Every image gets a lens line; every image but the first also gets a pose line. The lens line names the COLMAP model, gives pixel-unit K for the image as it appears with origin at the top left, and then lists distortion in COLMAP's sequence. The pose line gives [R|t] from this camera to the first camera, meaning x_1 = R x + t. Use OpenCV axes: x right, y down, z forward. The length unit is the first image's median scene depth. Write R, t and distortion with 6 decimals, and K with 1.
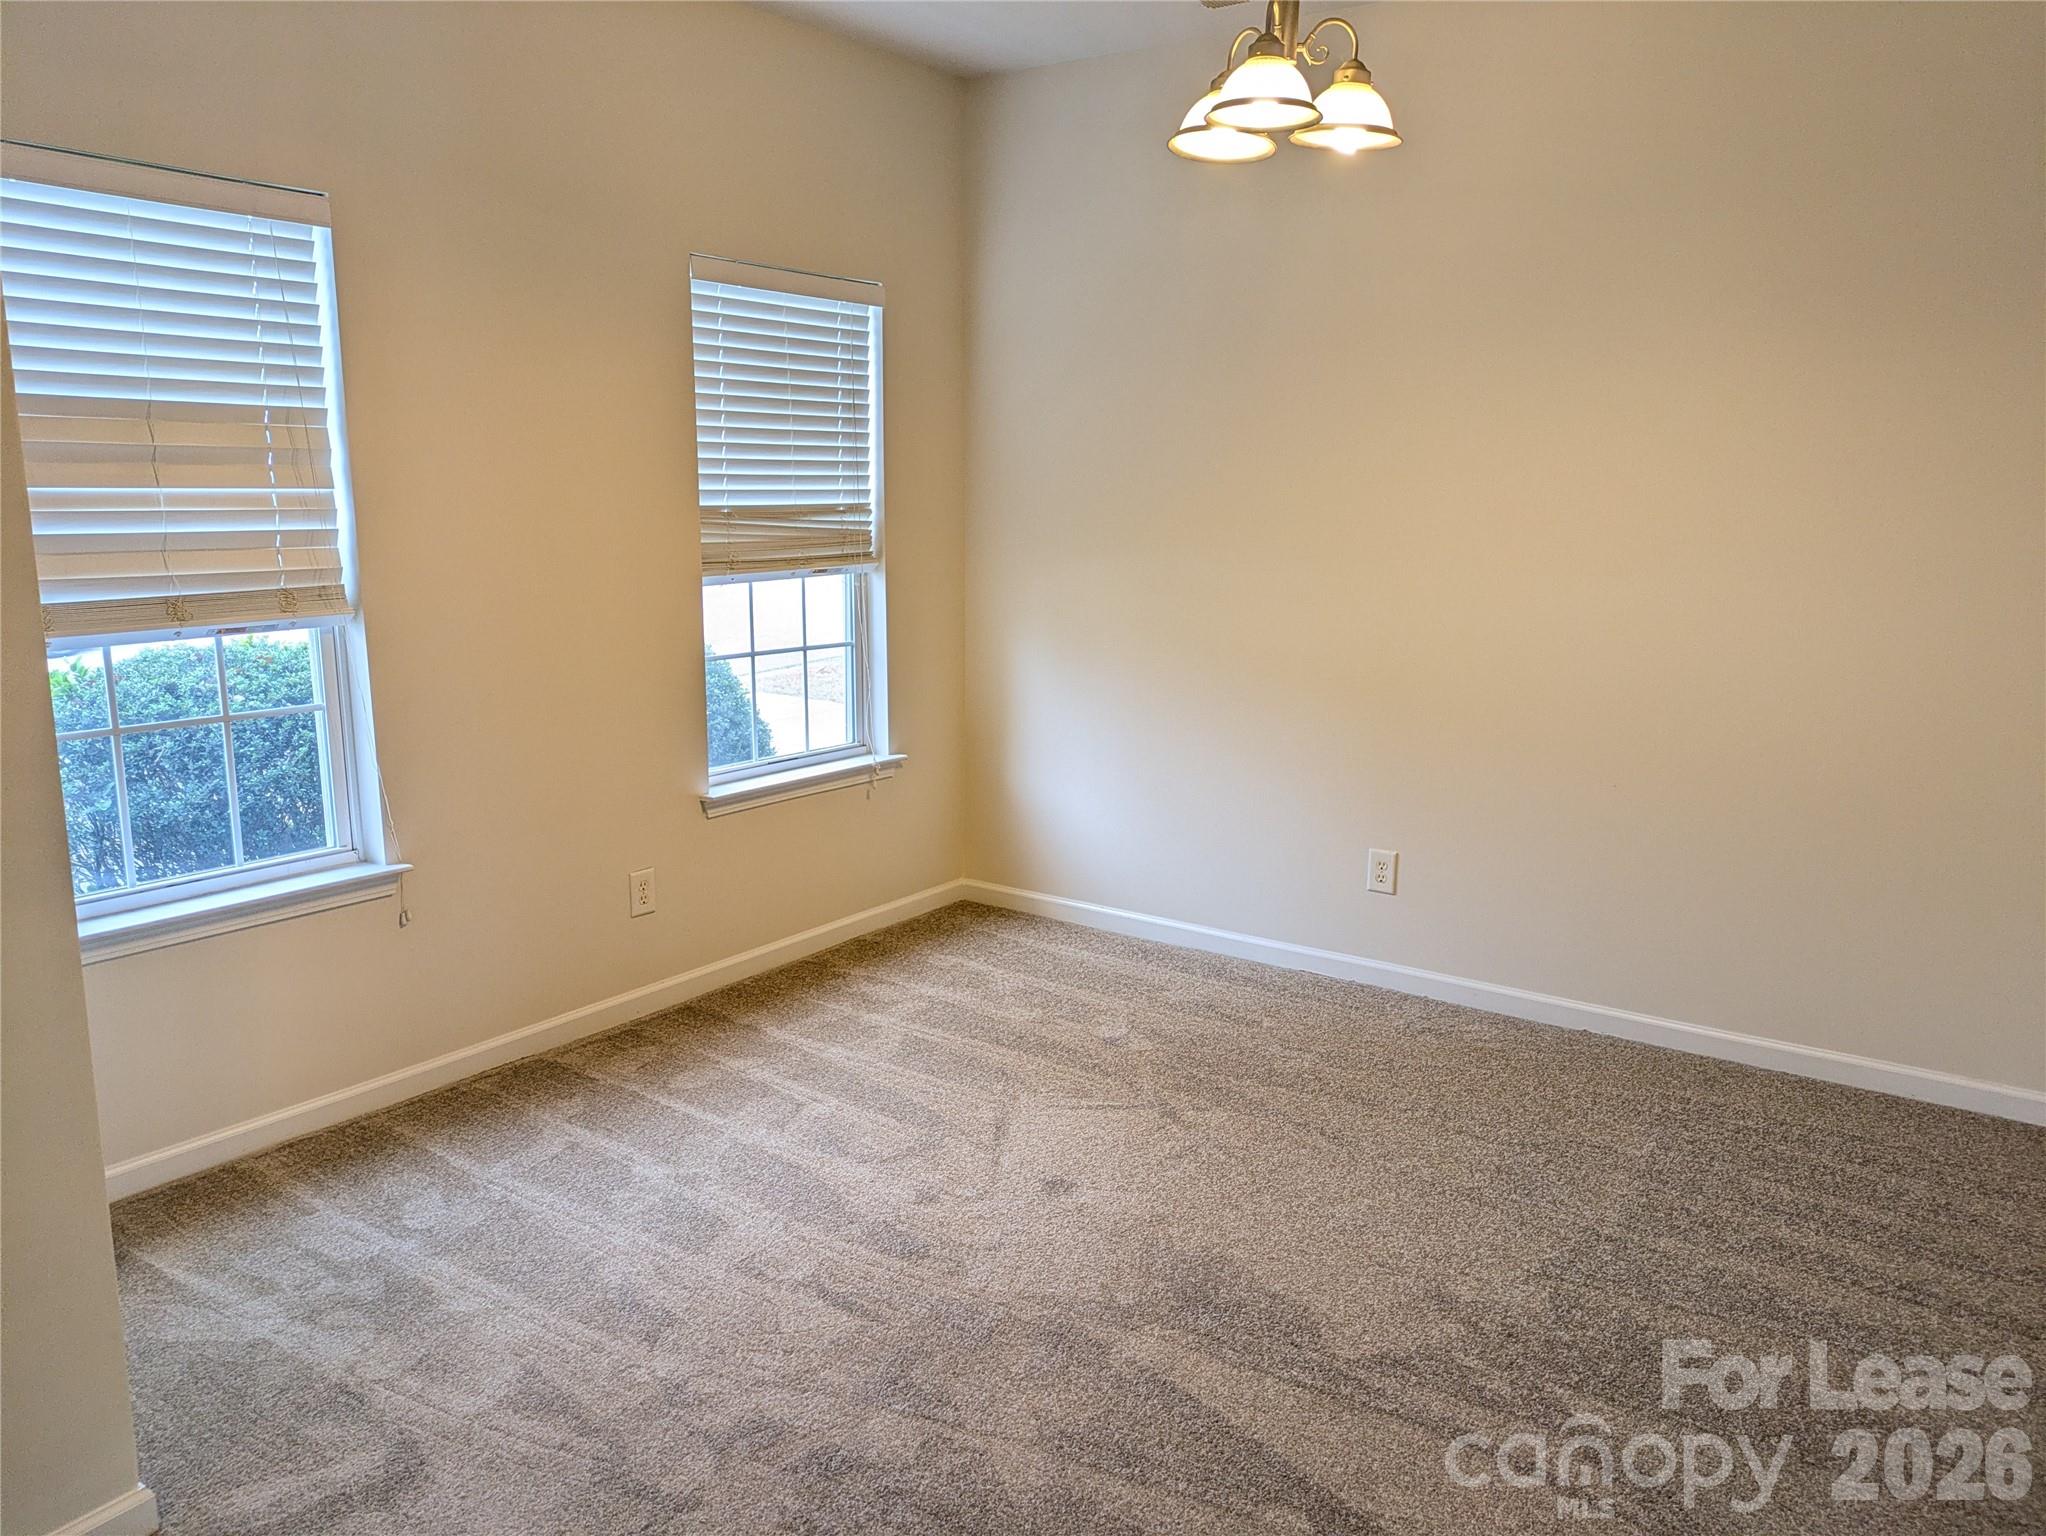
lens RADIAL K [[1515.3, 0, 1019.1], [0, 1515.3, 804.3], [0, 0, 1]] dist [0.038395, -0.002933]
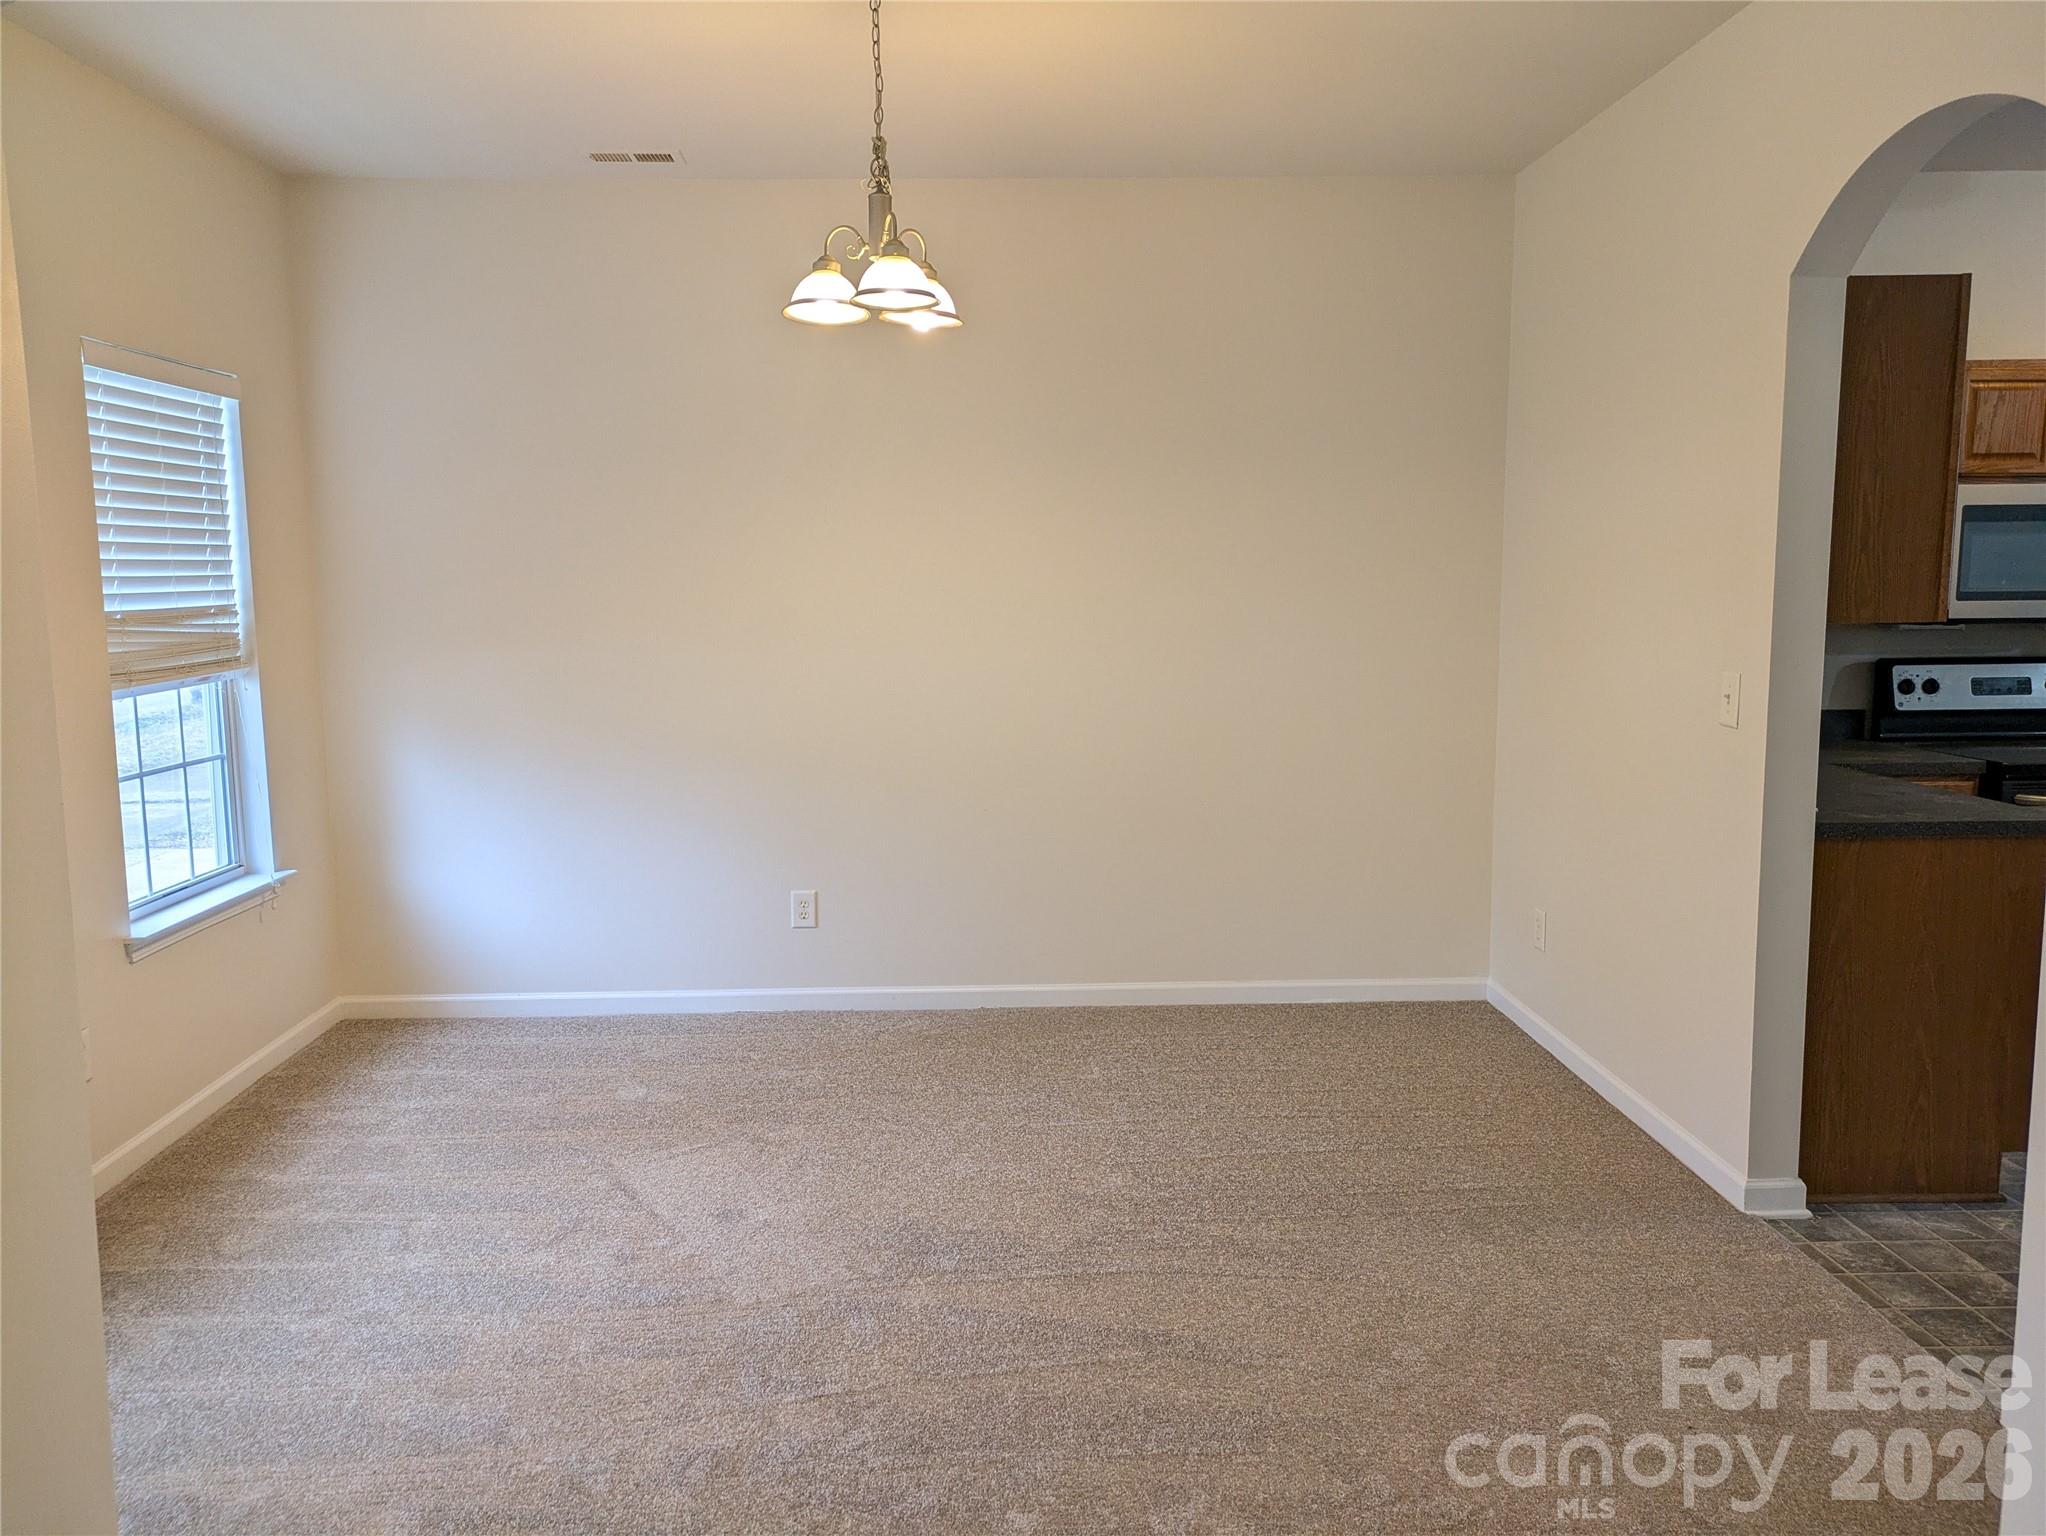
lens RADIAL K [[1534.7, 0, 1023.0], [0, 1534.7, 768.0], [0, 0, 1]] dist [0.027836, -0.001072]
pose [[0.784964, -0.093115, 0.612504, -0.322610], [0.142090, 0.989346, -0.031695, -0.000986], [-0.603027, 0.111910, 0.789832, -0.026923]]
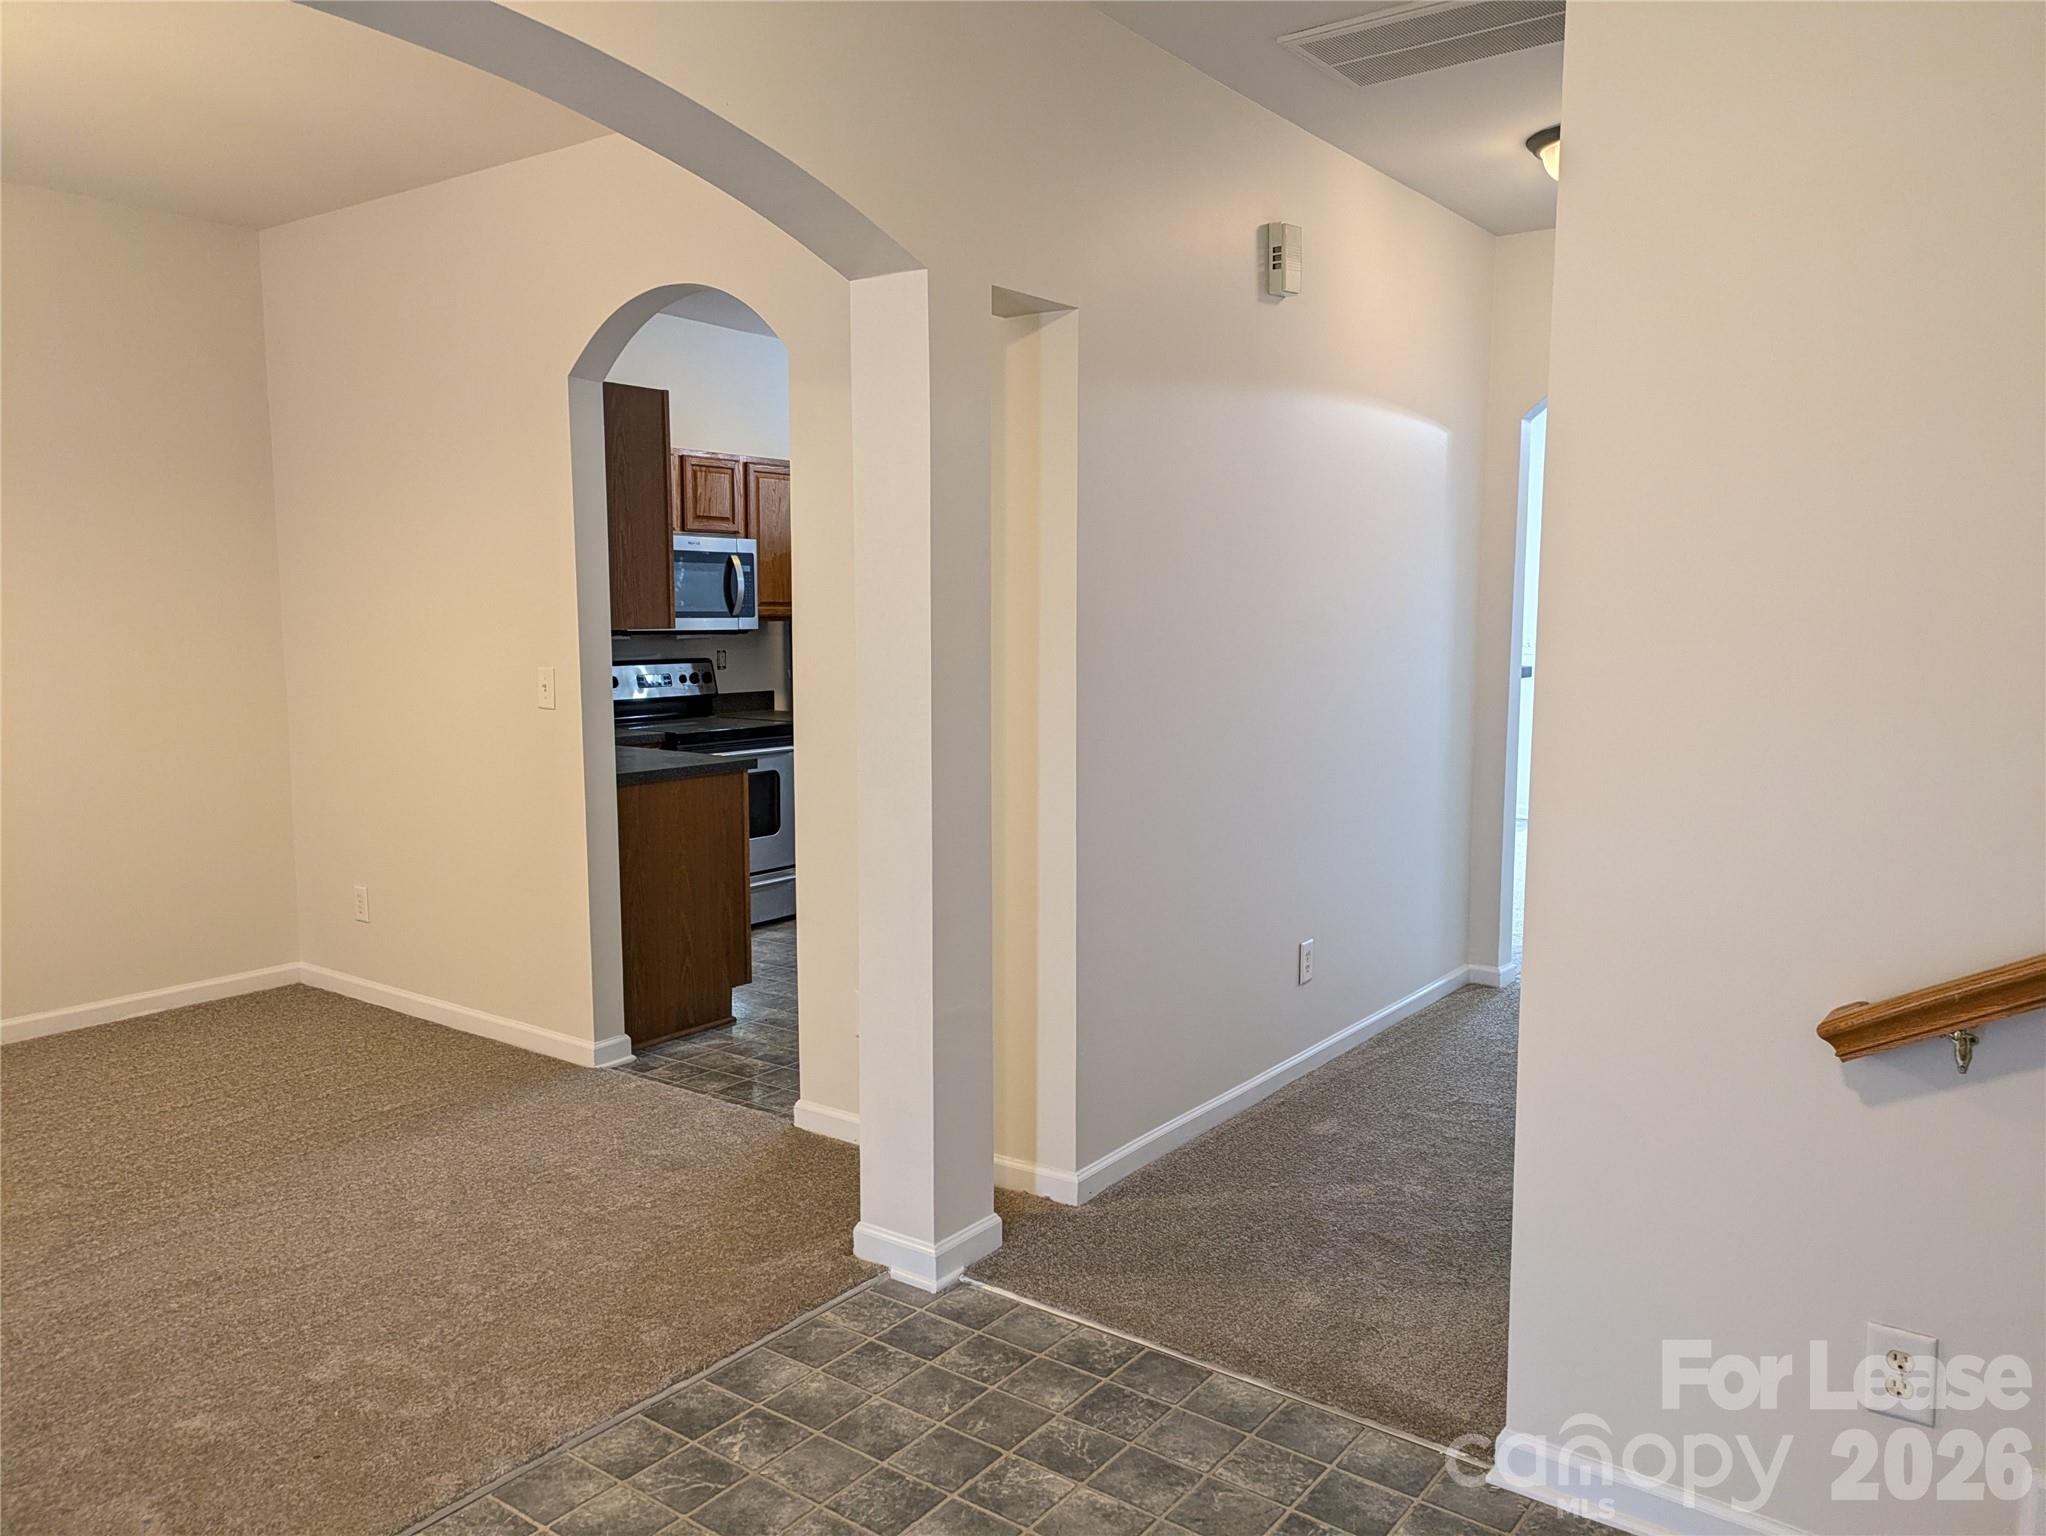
lens RADIAL K [[1515.3, 0, 1019.1], [0, 1515.3, 804.3], [0, 0, 1]] dist [0.038395, -0.002933]
pose [[0.007675, -0.144716, 0.989443, -0.559337], [0.210806, 0.967470, 0.139867, -0.009096], [-0.977498, 0.207507, 0.037932, 0.032668]]
